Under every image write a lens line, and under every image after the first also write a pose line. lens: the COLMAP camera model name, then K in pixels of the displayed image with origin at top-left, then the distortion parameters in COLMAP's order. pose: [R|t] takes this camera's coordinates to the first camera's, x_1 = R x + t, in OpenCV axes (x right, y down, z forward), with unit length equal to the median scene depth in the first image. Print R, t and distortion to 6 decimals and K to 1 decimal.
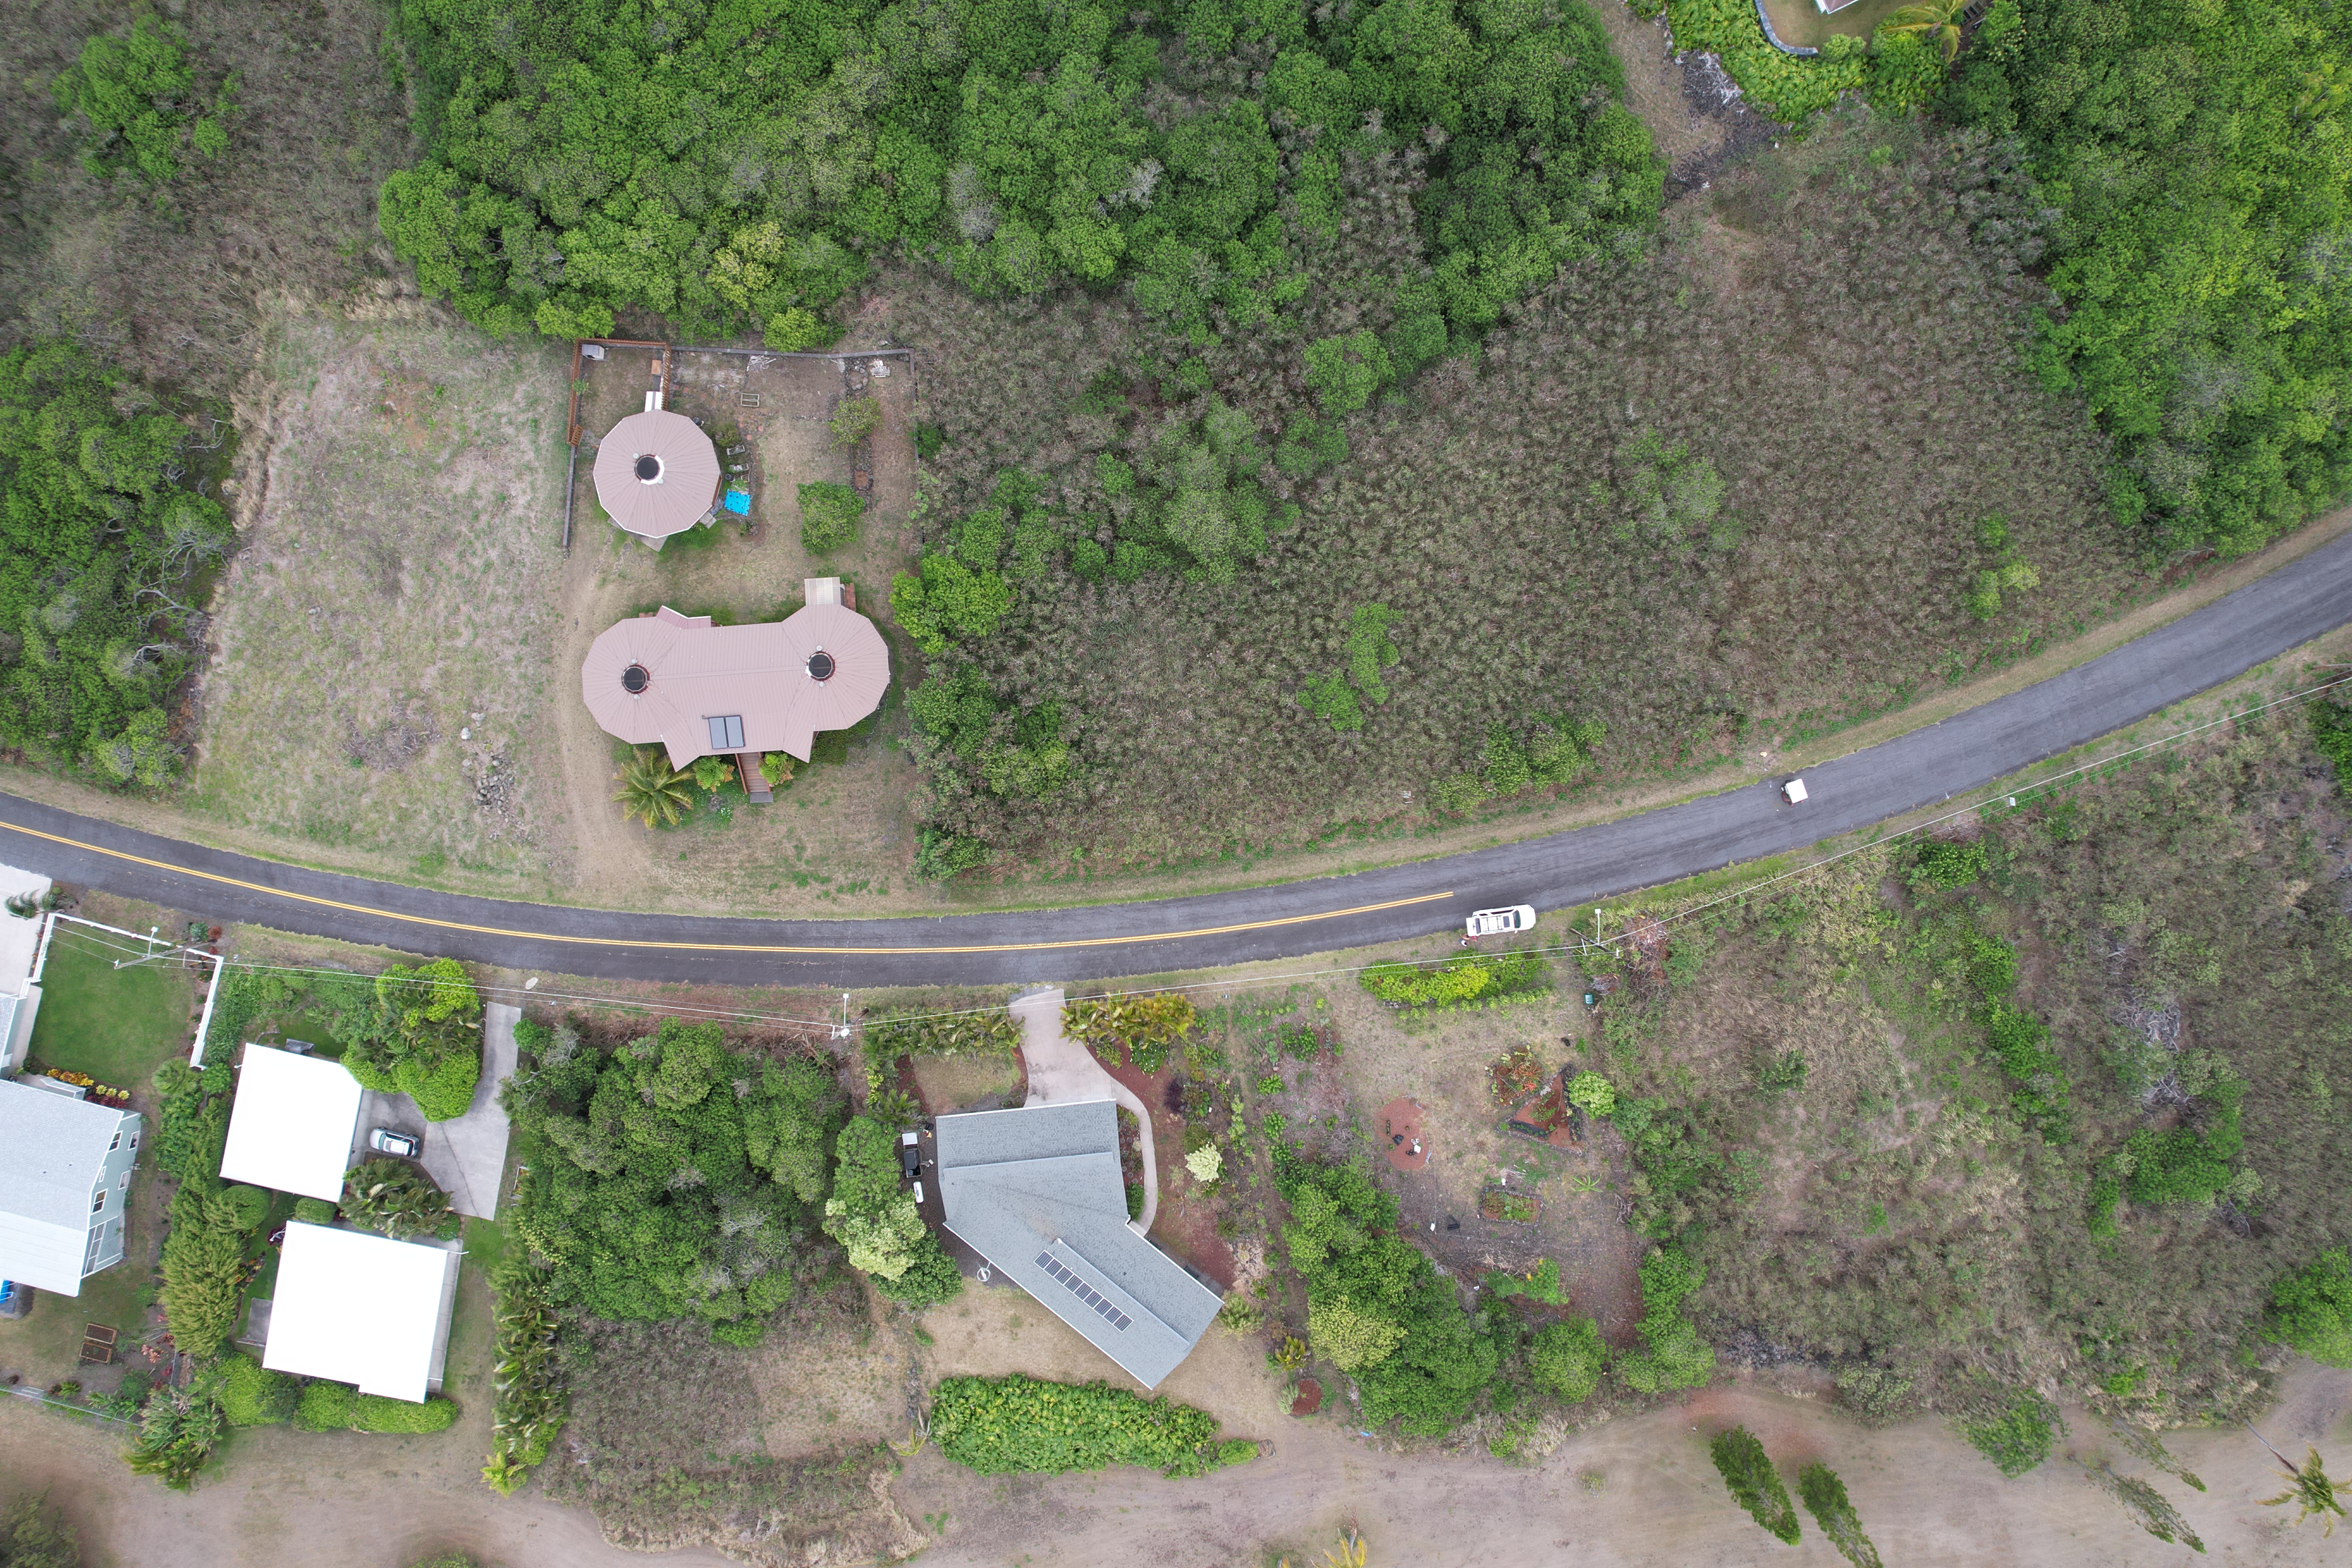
lens RADIAL K [[1461.4, 0, 1190.4], [0, 1461.4, 797.1], [0, 0, 1]] dist [-0.051639, 0.044974]
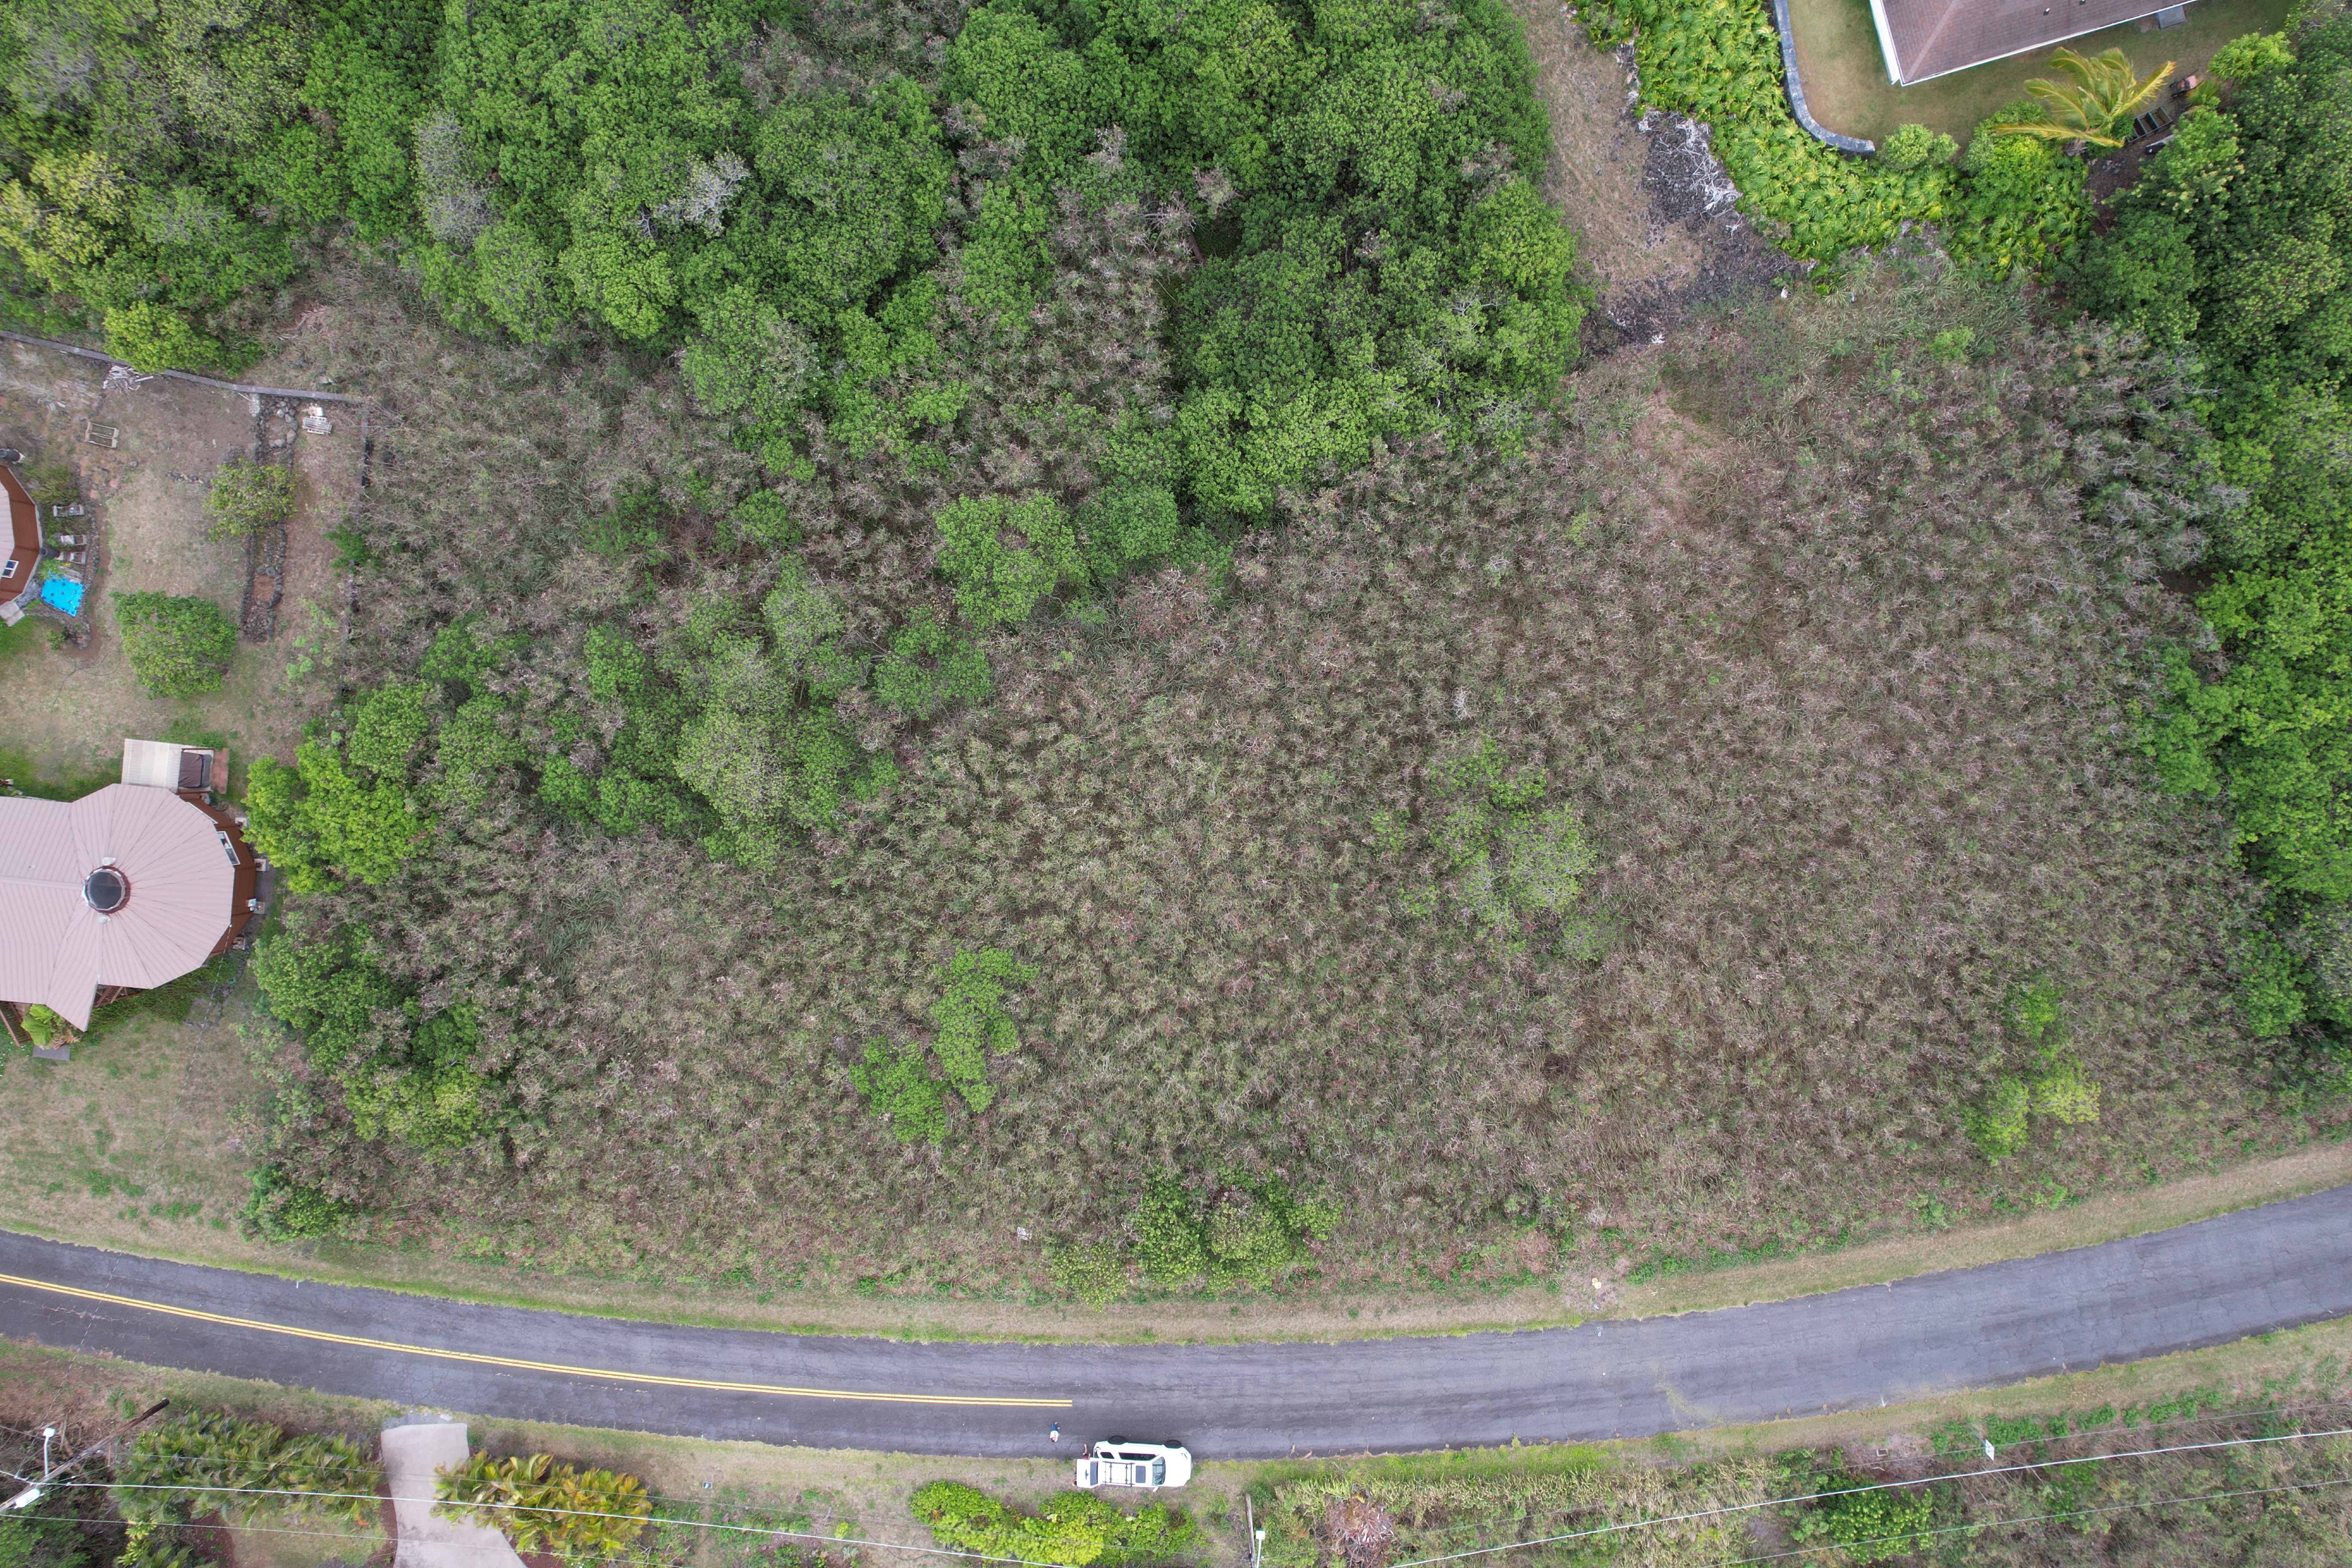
lens RADIAL K [[1461.4, 0, 1191.8], [0, 1461.4, 791.9], [0, 0, 1]] dist [-0.051639, 0.044974]
pose [[0.987162, 0.159705, -0.002167, 0.198981], [-0.159671, 0.987105, 0.011338, -0.216257], [0.003950, -0.010846, 0.999933, 0.400749]]
